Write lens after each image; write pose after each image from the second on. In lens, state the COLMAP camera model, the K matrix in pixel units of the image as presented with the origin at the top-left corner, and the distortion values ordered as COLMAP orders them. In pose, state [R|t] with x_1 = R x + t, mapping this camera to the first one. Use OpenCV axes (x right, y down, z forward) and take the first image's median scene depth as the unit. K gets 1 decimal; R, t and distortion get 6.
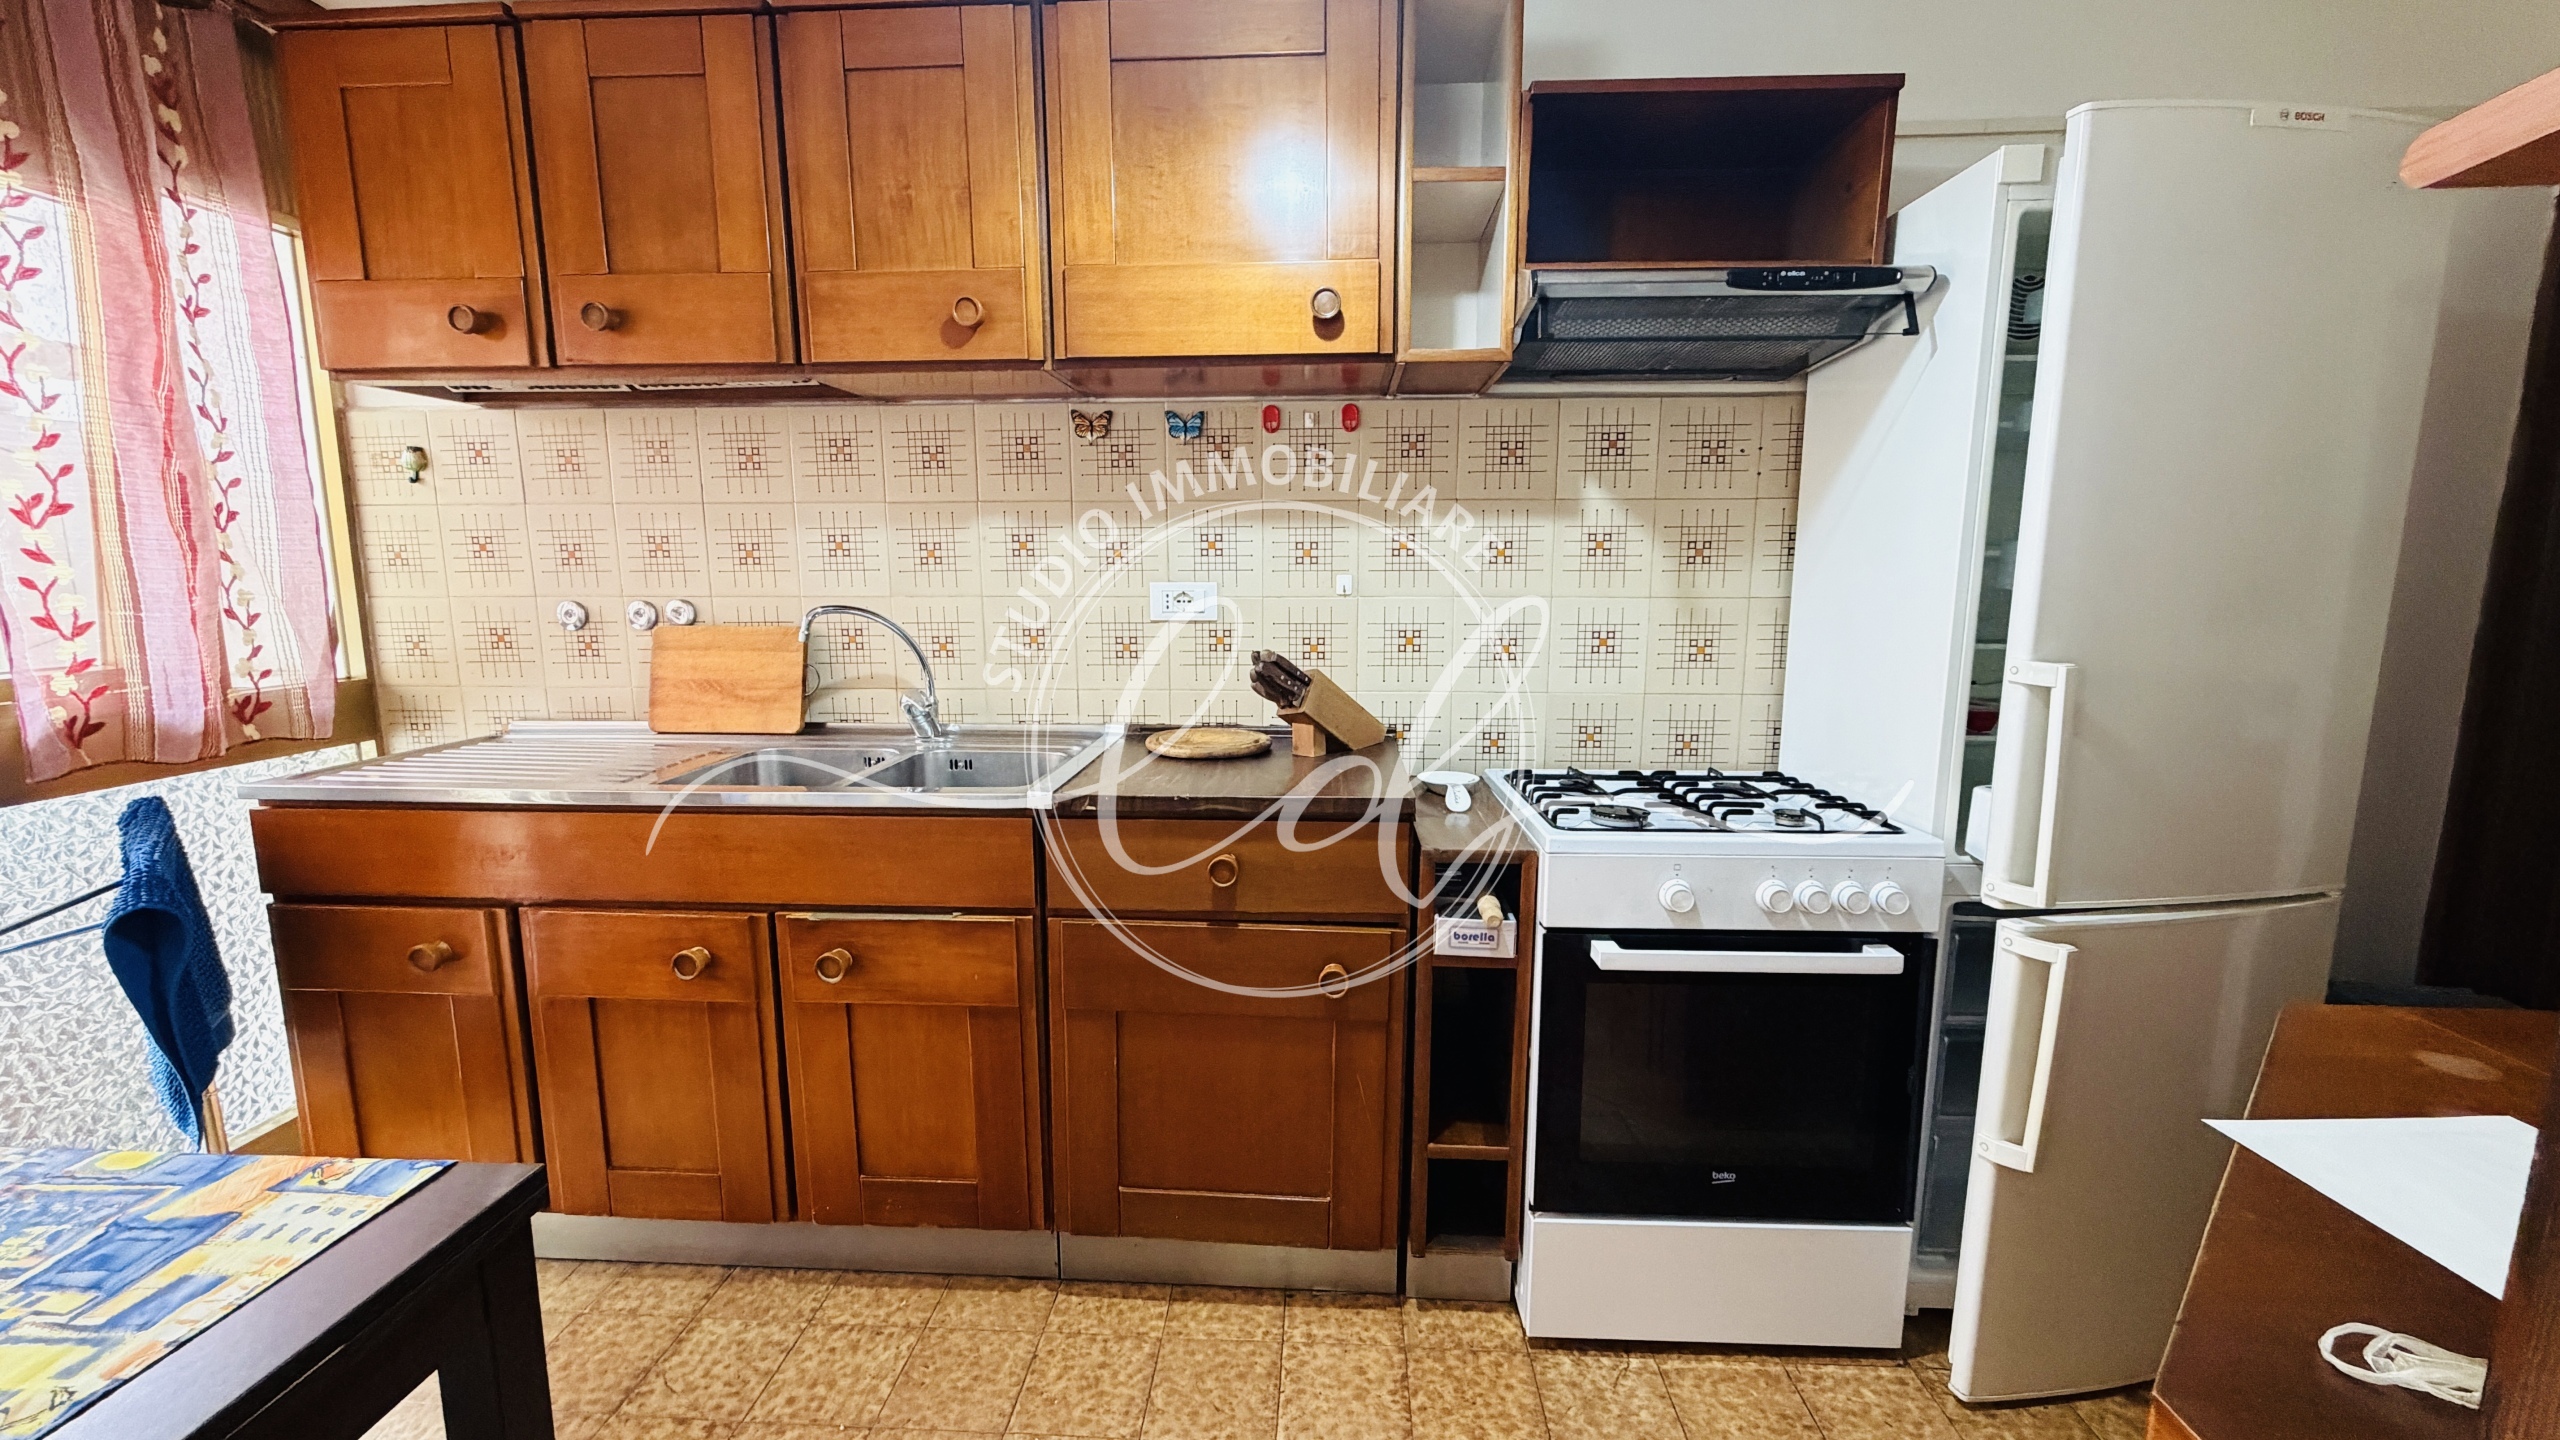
lens RADIAL K [[1016.6, 0, 1272.4], [0, 1016.6, 718.3], [0, 0, 1]] dist [-0.000241, 0.000273]
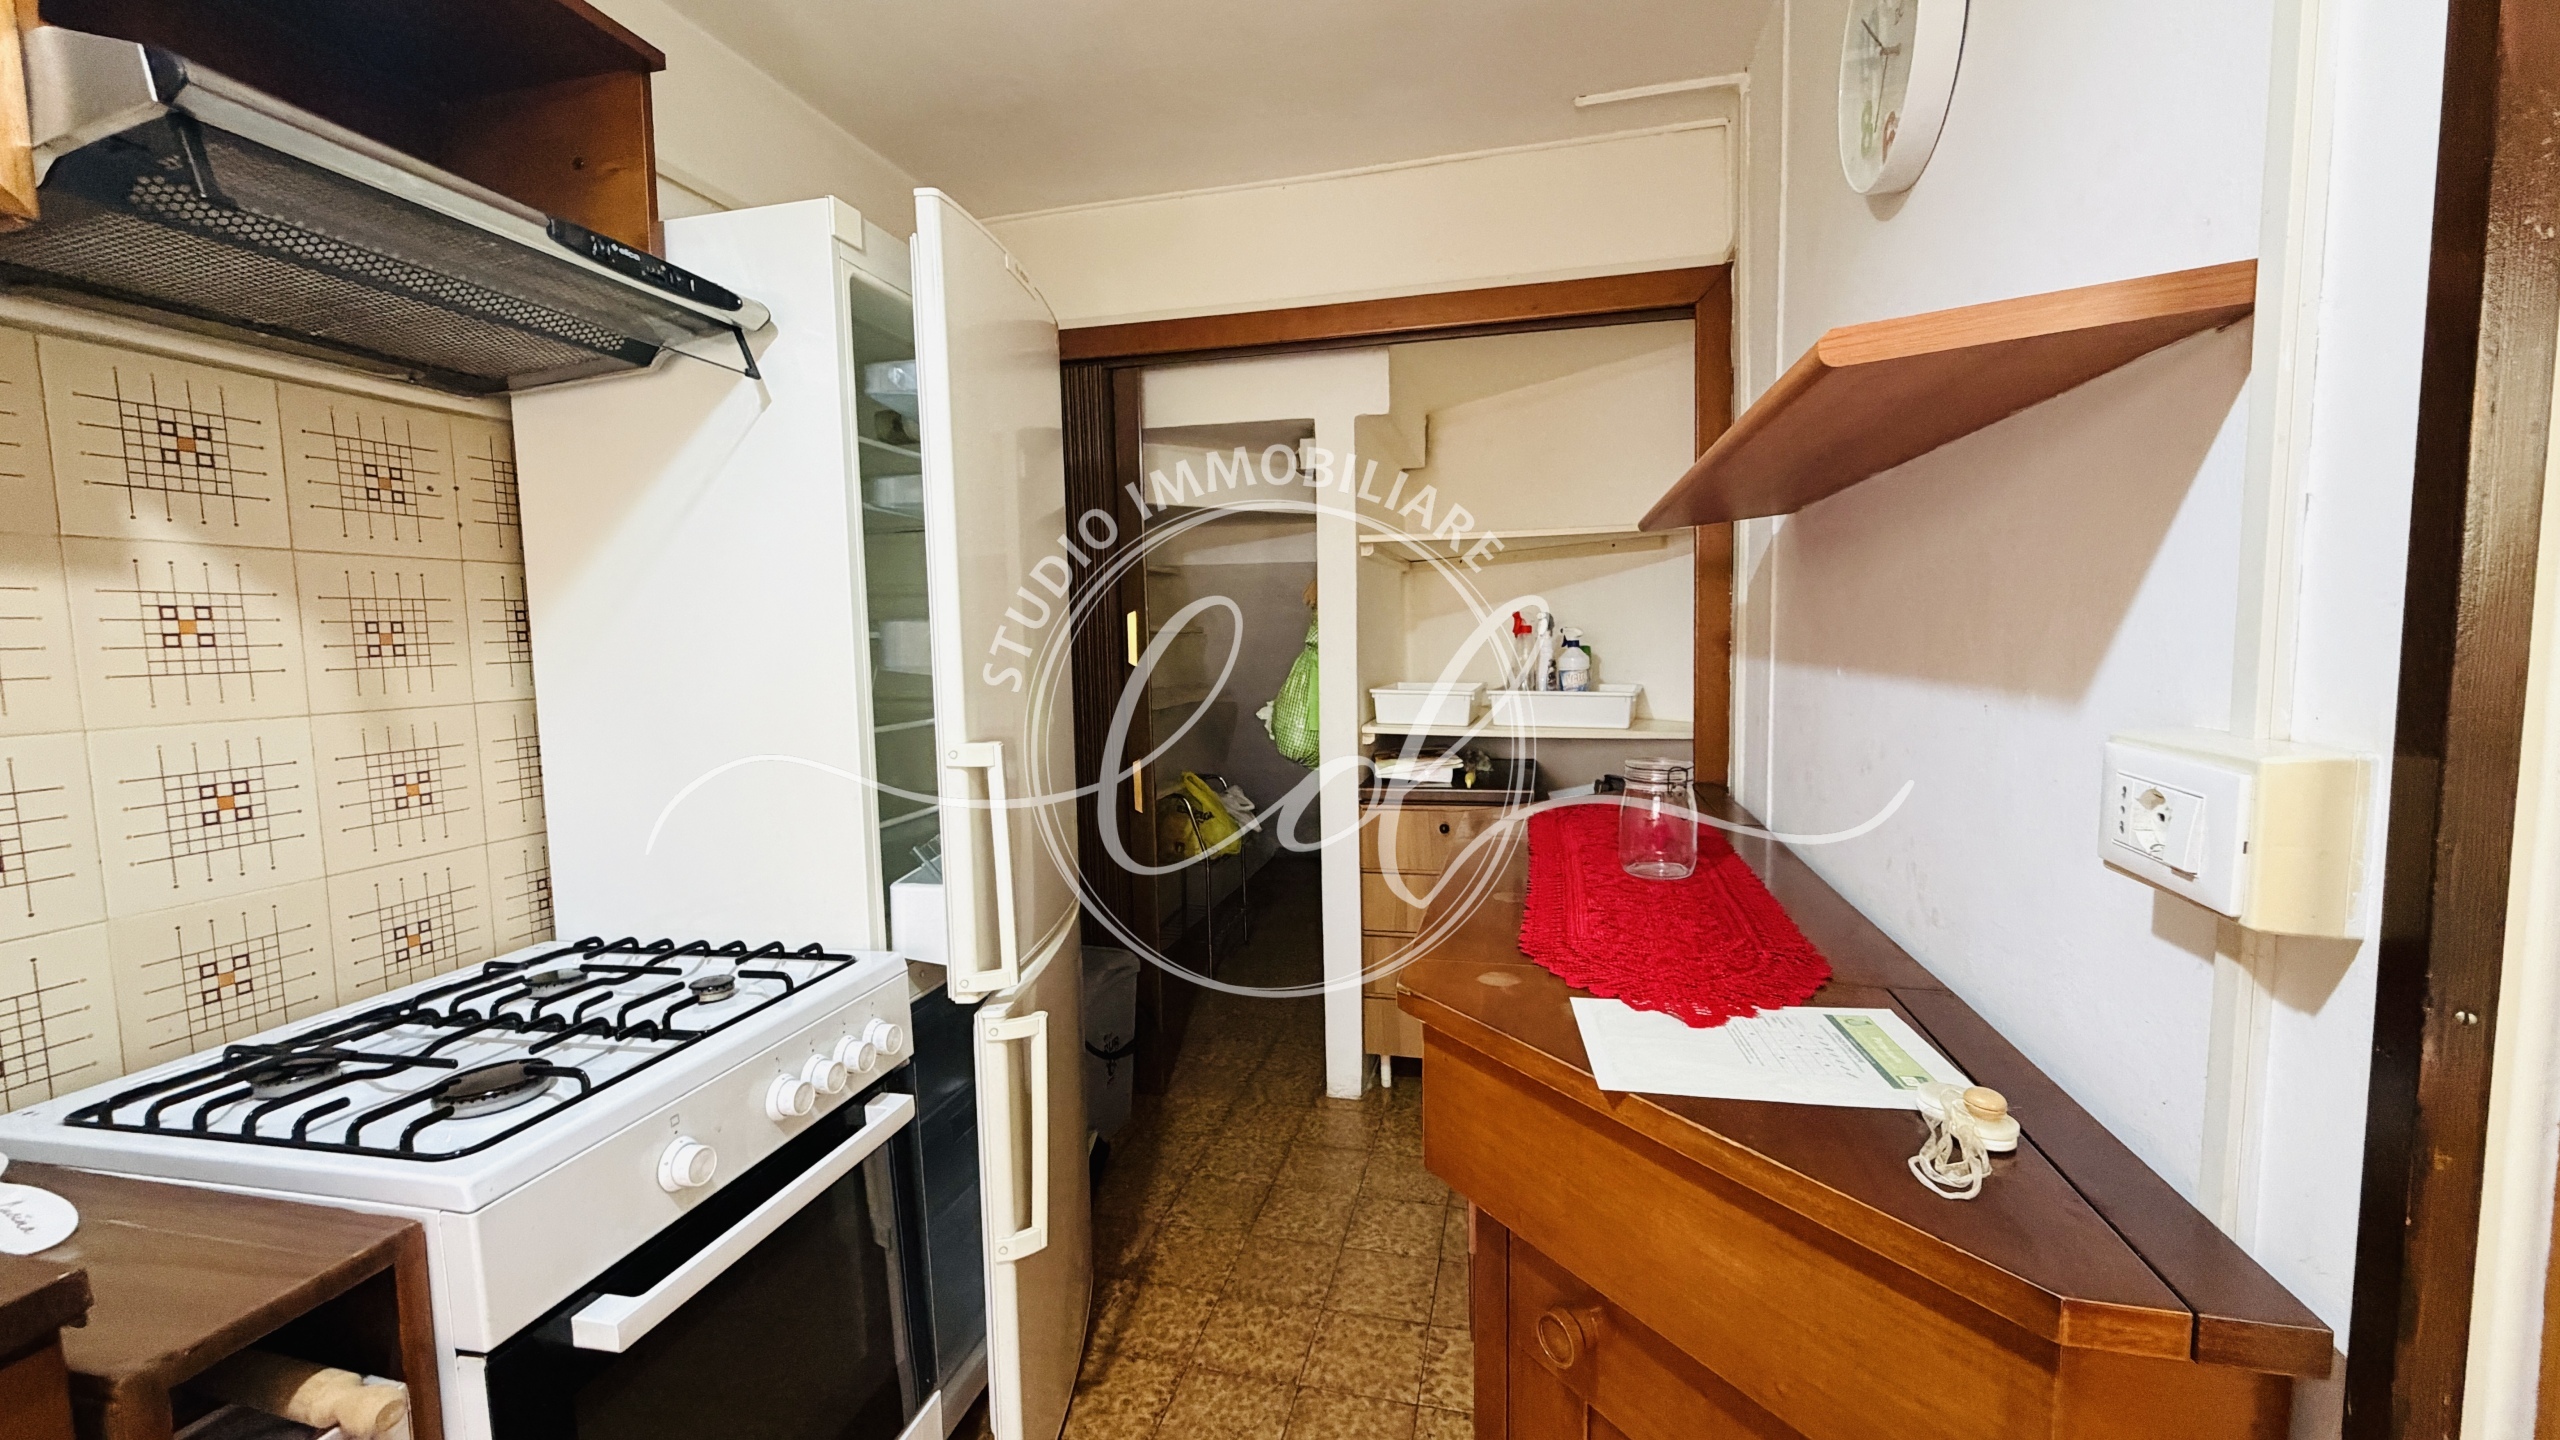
lens RADIAL K [[1020.3, 0, 1271.2], [0, 1020.3, 718.0], [0, 0, 1]] dist [0.001601, 0.000078]
pose [[0.194174, -0.084638, 0.977309, -0.120439], [0.168182, 0.984392, 0.051837, -0.065131], [-0.966443, 0.154300, 0.205378, 0.408258]]
